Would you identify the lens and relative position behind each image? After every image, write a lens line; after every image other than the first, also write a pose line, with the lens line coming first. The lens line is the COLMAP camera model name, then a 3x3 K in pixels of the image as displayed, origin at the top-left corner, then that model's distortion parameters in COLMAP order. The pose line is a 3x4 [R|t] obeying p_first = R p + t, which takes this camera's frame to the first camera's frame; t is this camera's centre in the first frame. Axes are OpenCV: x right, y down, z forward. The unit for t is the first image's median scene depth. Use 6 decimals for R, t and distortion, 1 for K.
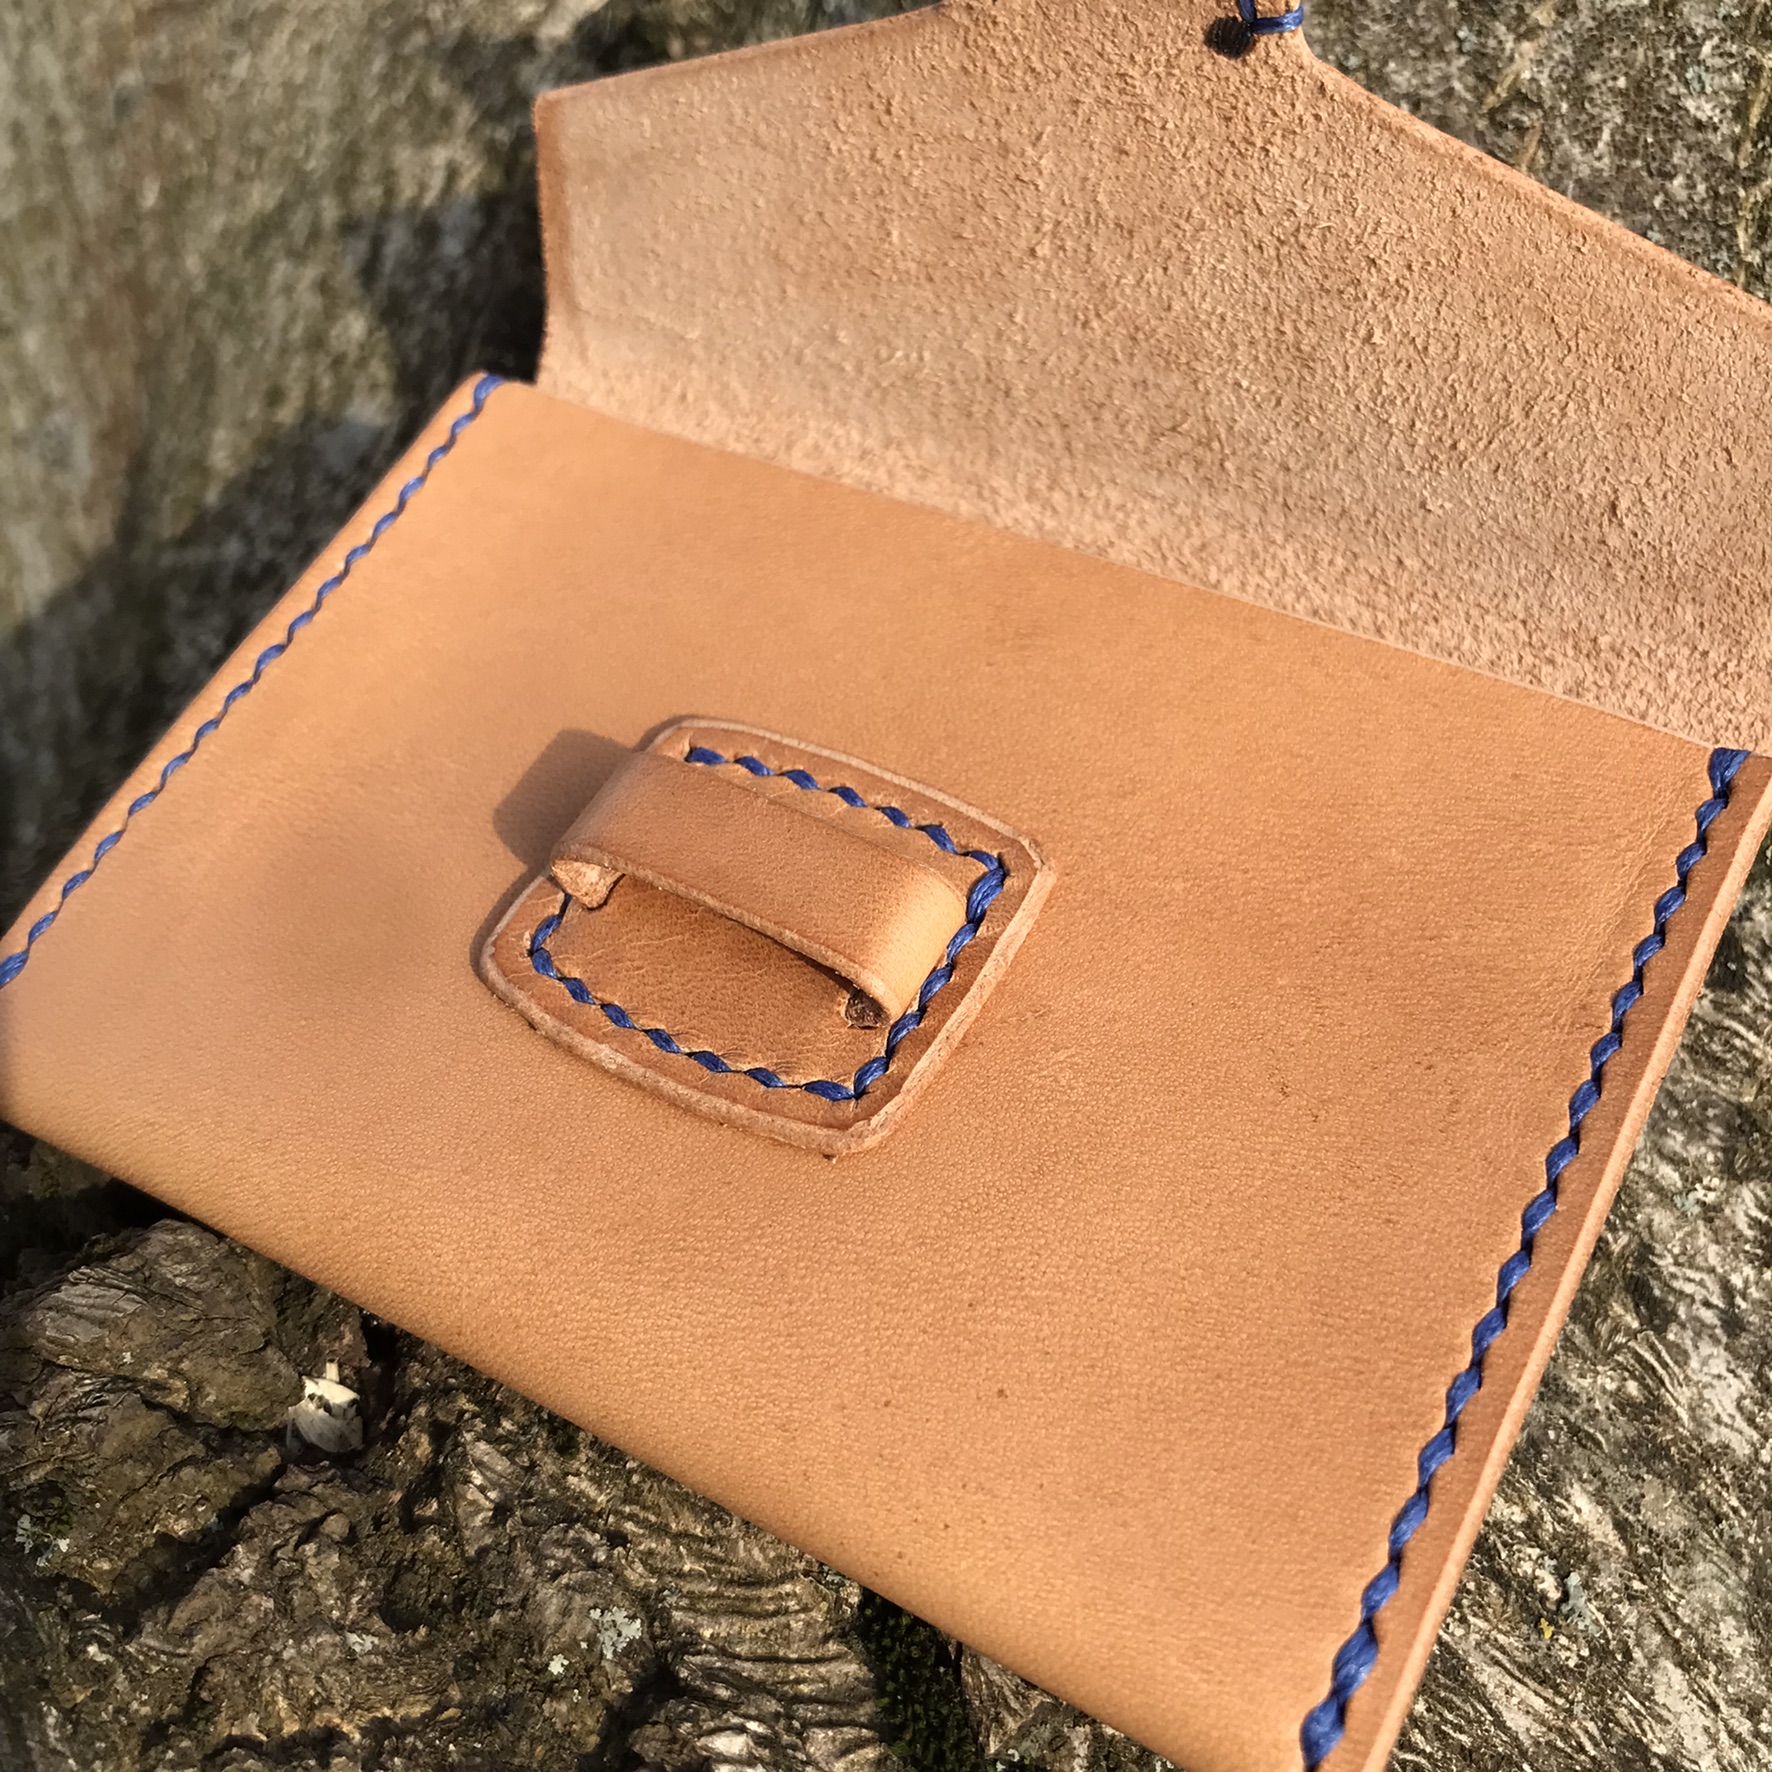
lens RADIAL K [[2041.7, 0, 886.0], [0, 2041.7, 886.0], [0, 0, 1]] dist [-0.114319, 0.212986]
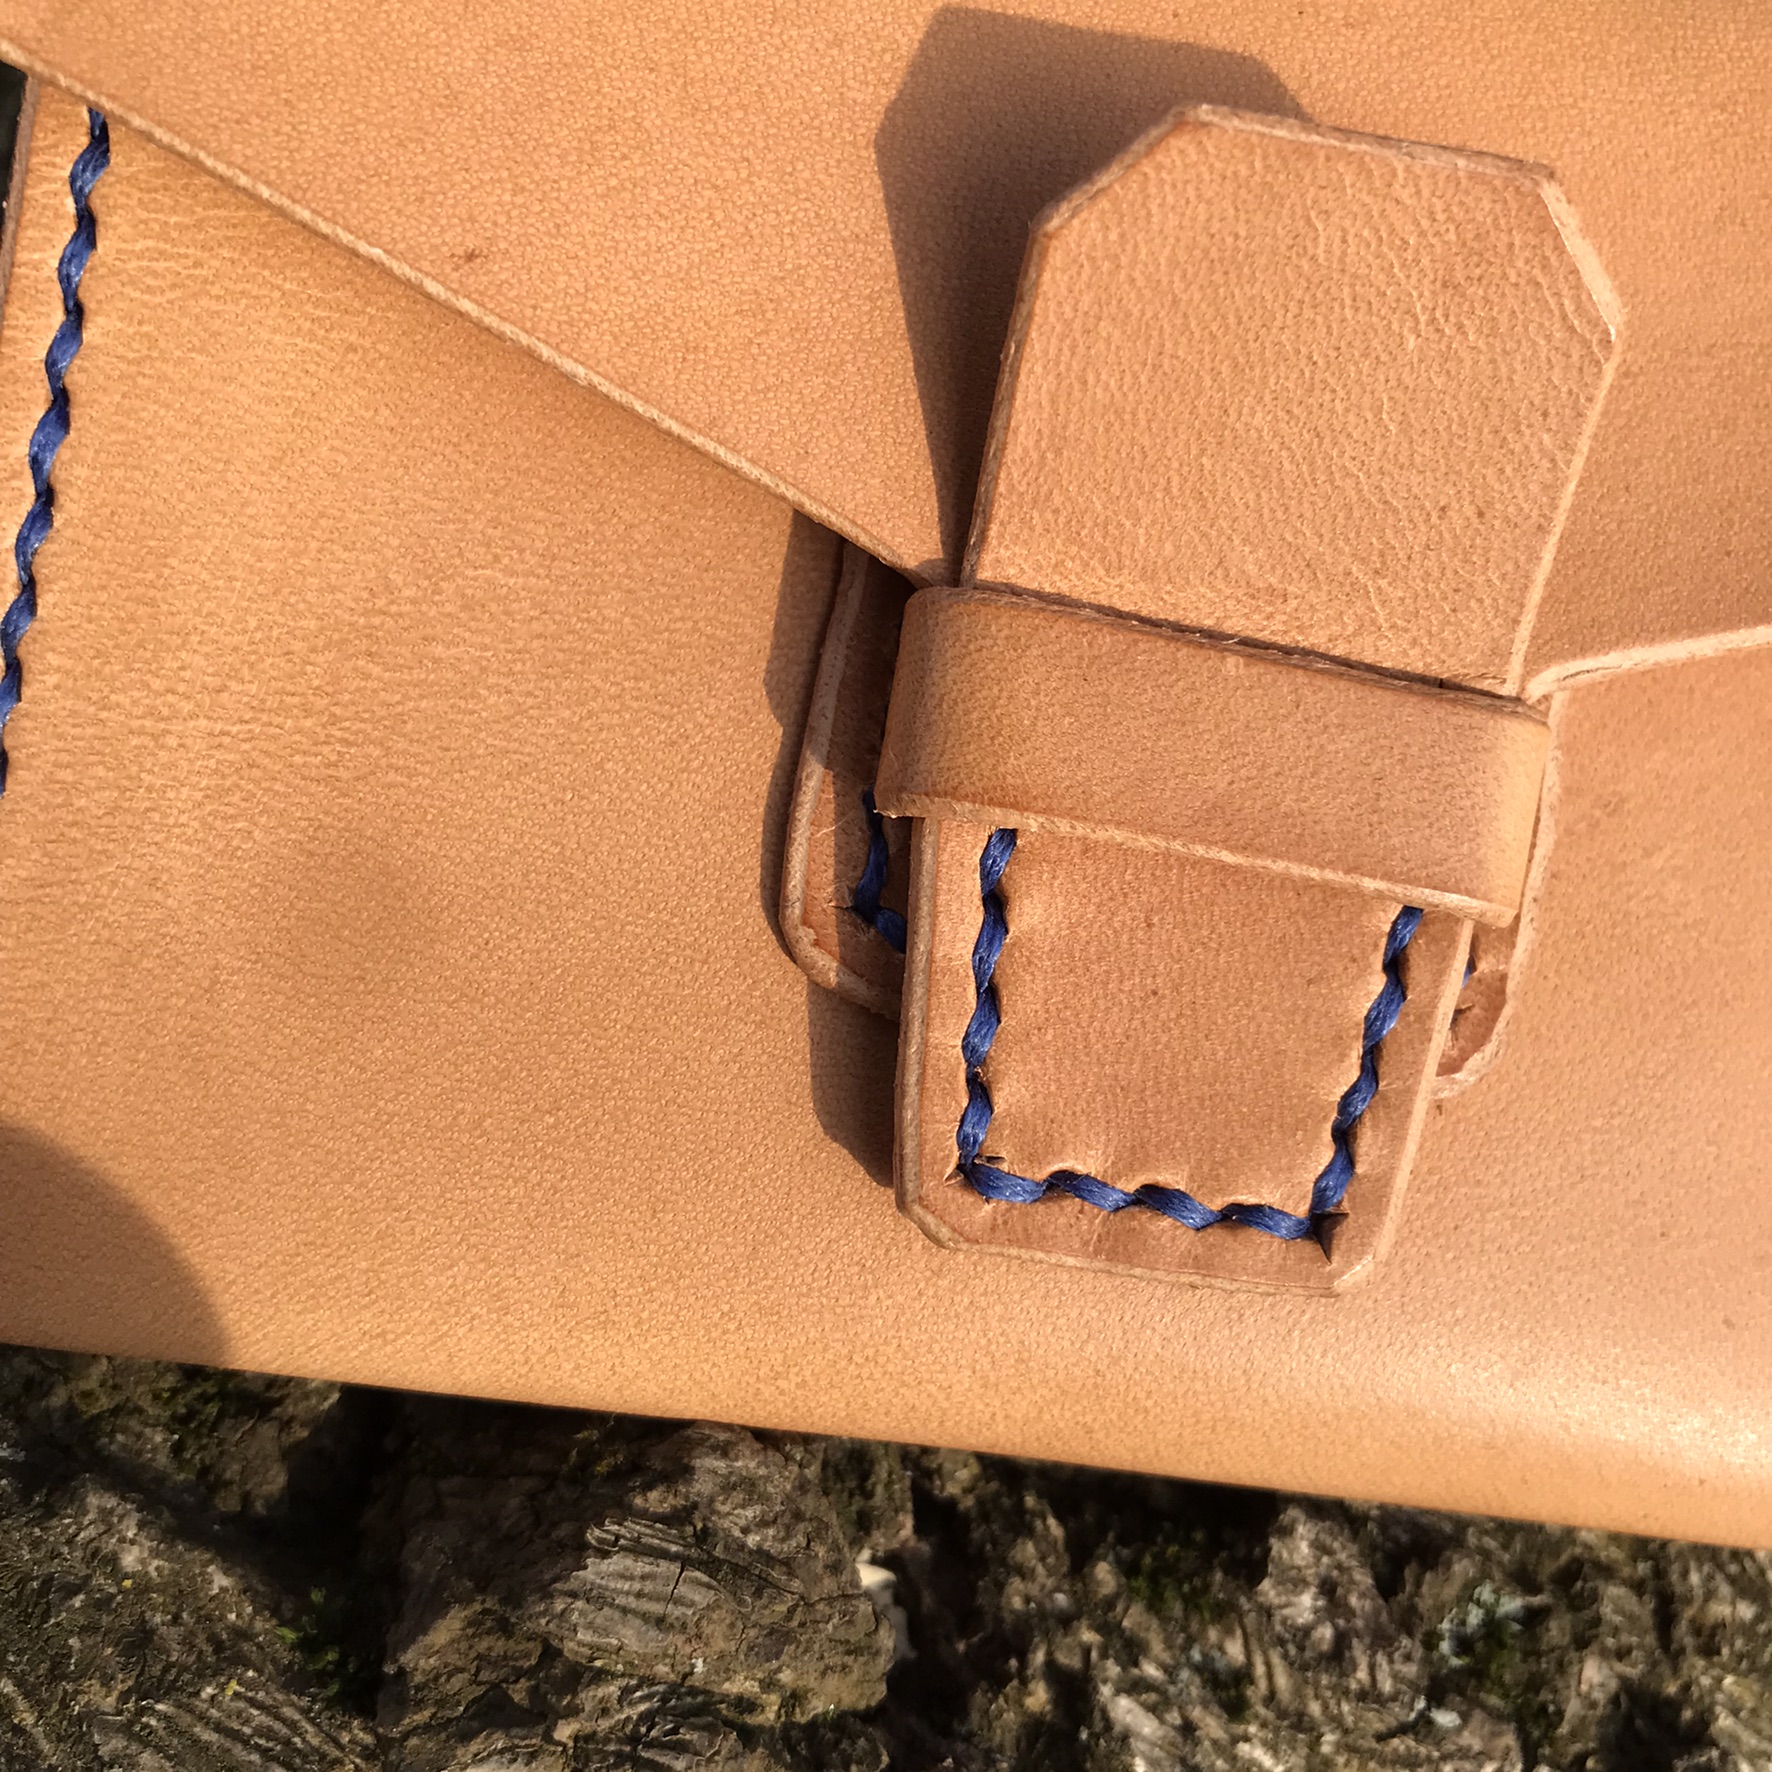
lens RADIAL K [[2093.8, 0, 887.7], [0, 2093.8, 944.3], [0, 0, 1]] dist [-0.090973, 0.307471]
pose [[0.972838, 0.047432, 0.226574, -0.467435], [-0.135437, 0.910397, 0.390940, -0.267091], [-0.187729, -0.411008, 0.892093, 0.434812]]
